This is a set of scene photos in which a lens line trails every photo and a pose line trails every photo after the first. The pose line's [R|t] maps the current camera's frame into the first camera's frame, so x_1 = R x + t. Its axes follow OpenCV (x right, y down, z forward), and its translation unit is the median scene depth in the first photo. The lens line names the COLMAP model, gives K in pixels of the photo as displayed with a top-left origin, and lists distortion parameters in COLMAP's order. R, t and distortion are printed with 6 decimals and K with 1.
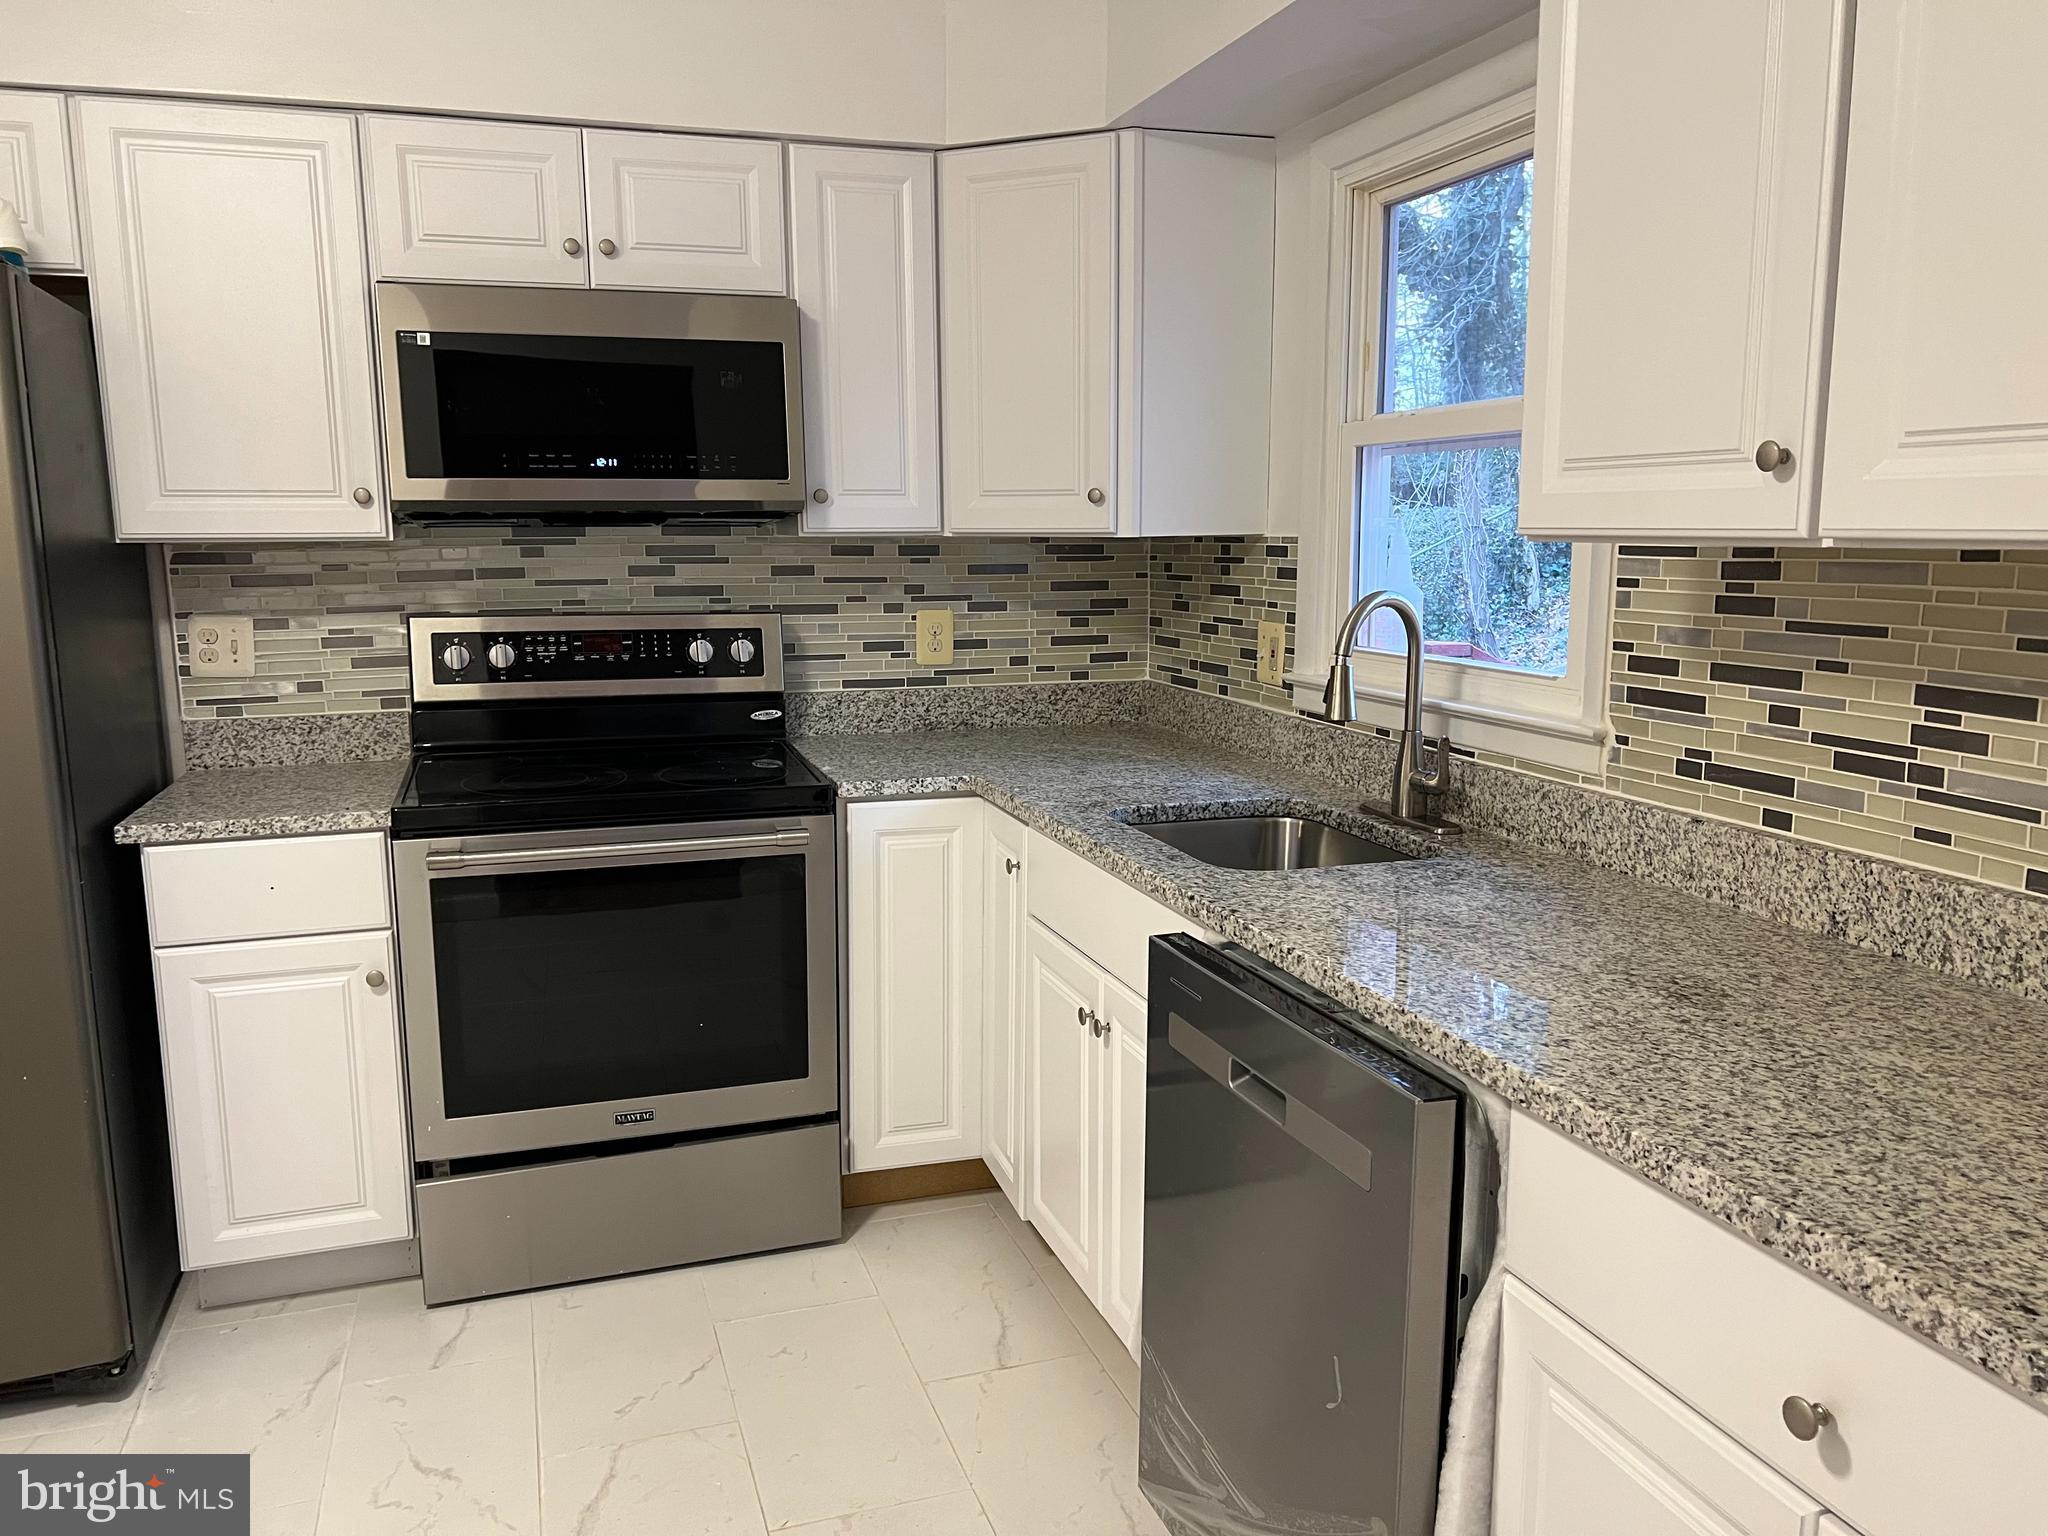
lens RADIAL K [[1534.9, 0, 983.0], [0, 1534.9, 820.4], [0, 0, 1]] dist [0.086088, -0.242863]
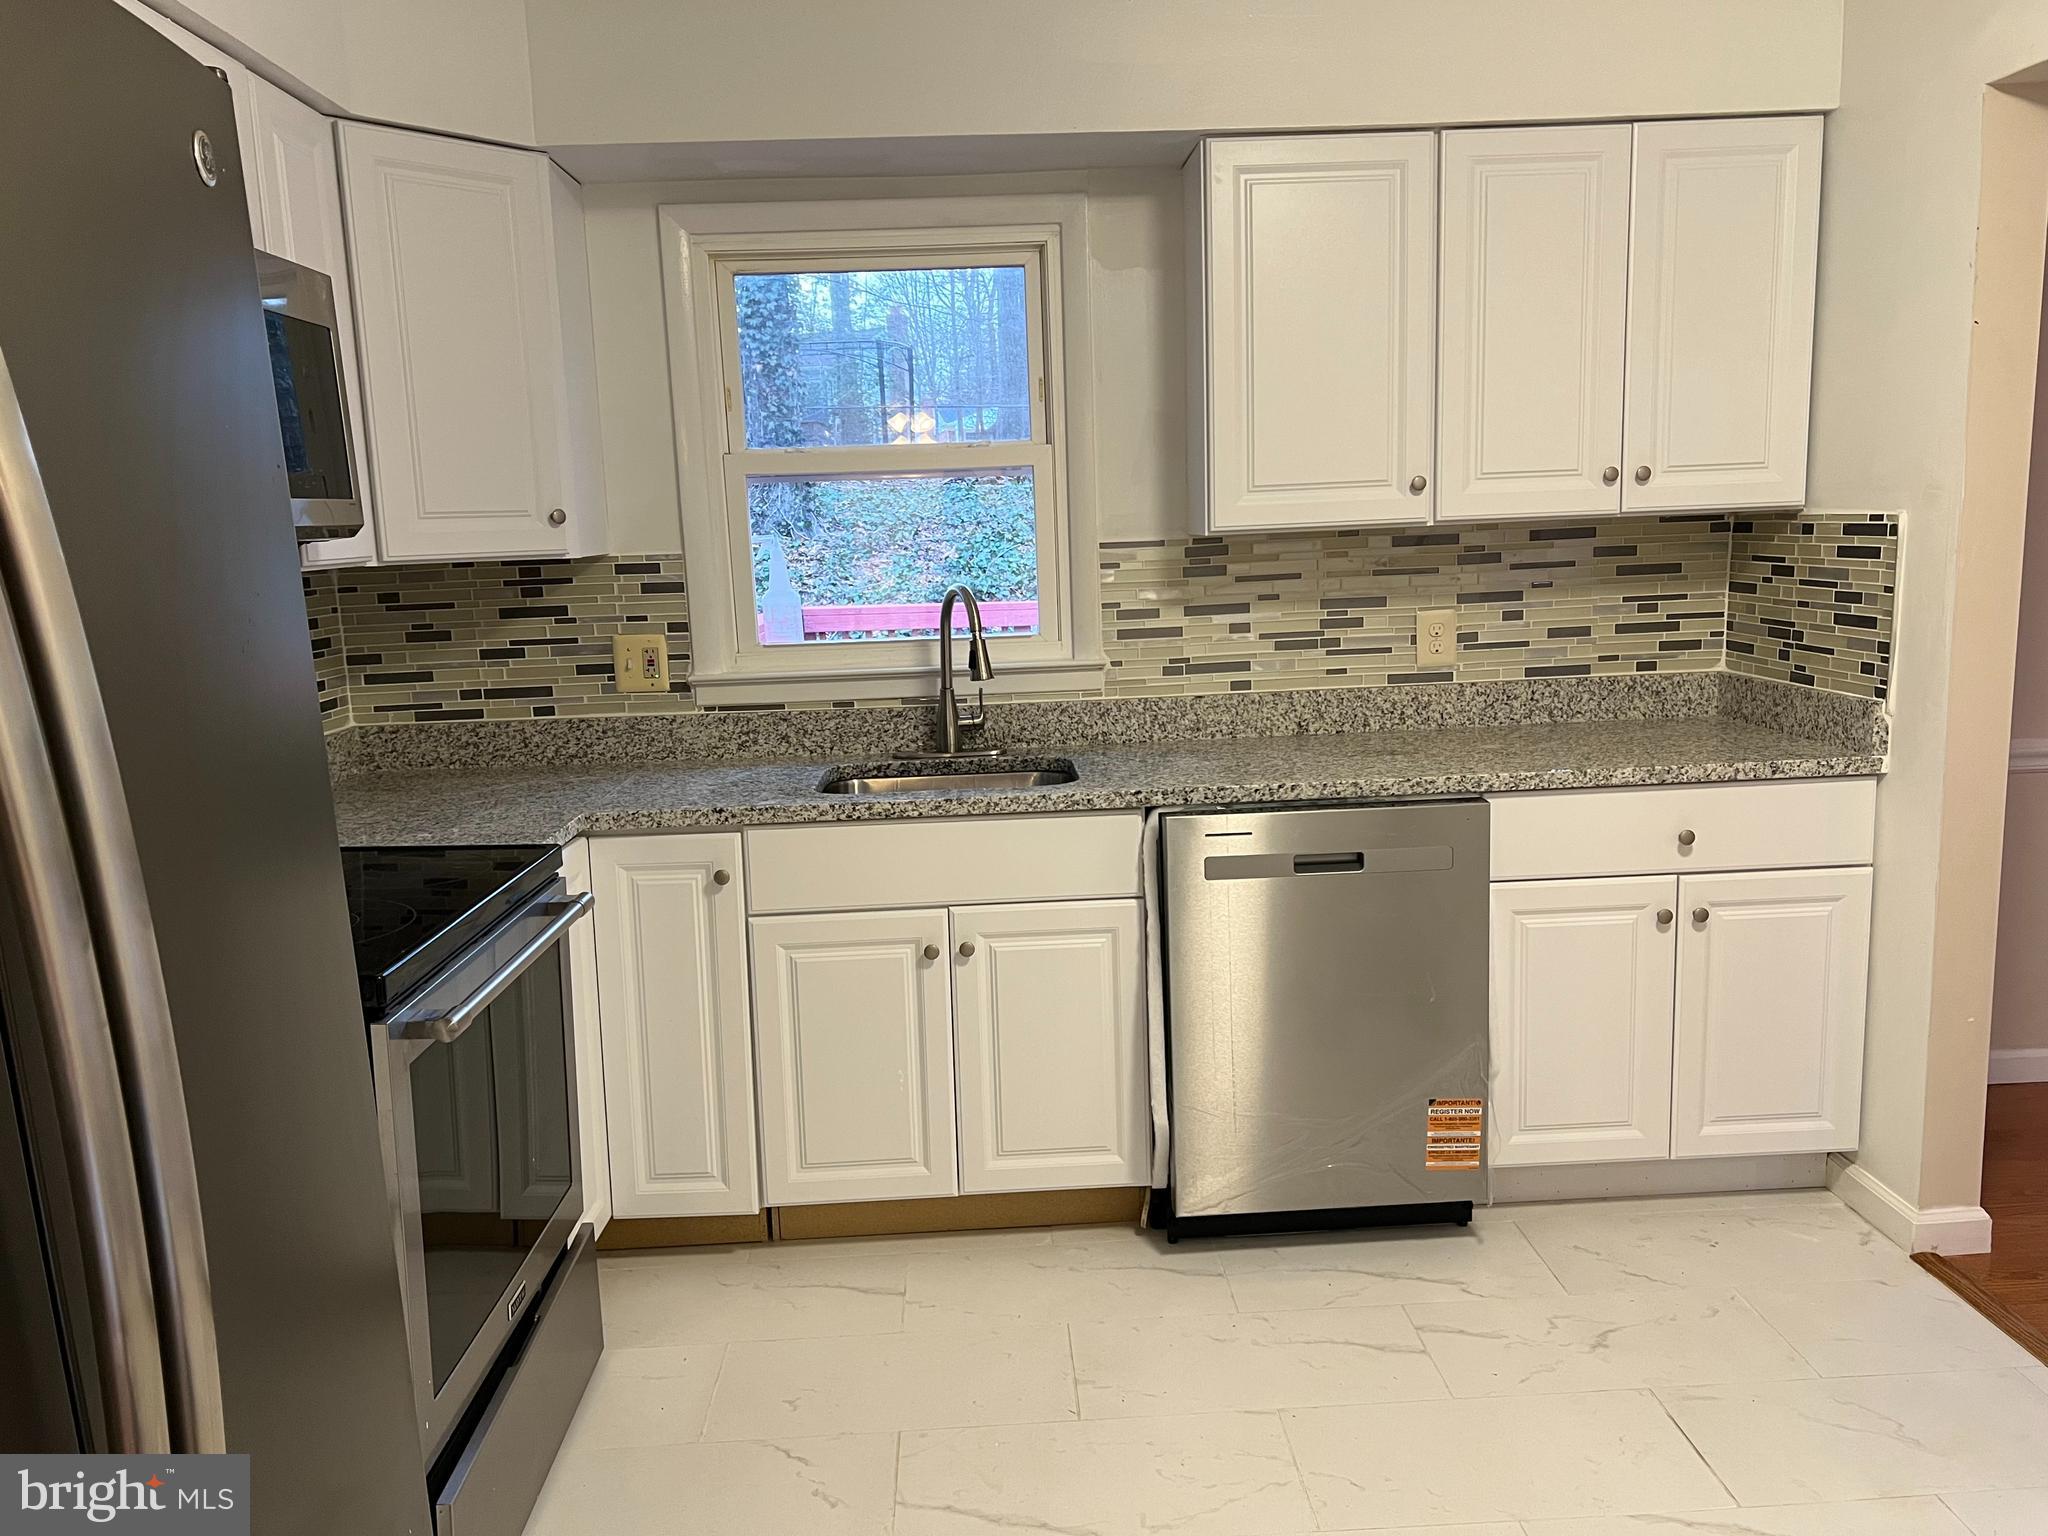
lens RADIAL K [[1534.9, 0, 983.0], [0, 1534.9, 820.4], [0, 0, 1]] dist [0.086088, -0.242863]
pose [[0.217232, -0.171452, 0.960944, -1.209012], [0.216704, 0.968358, 0.123786, -0.124649], [-0.951761, 0.181350, 0.247513, 0.782125]]
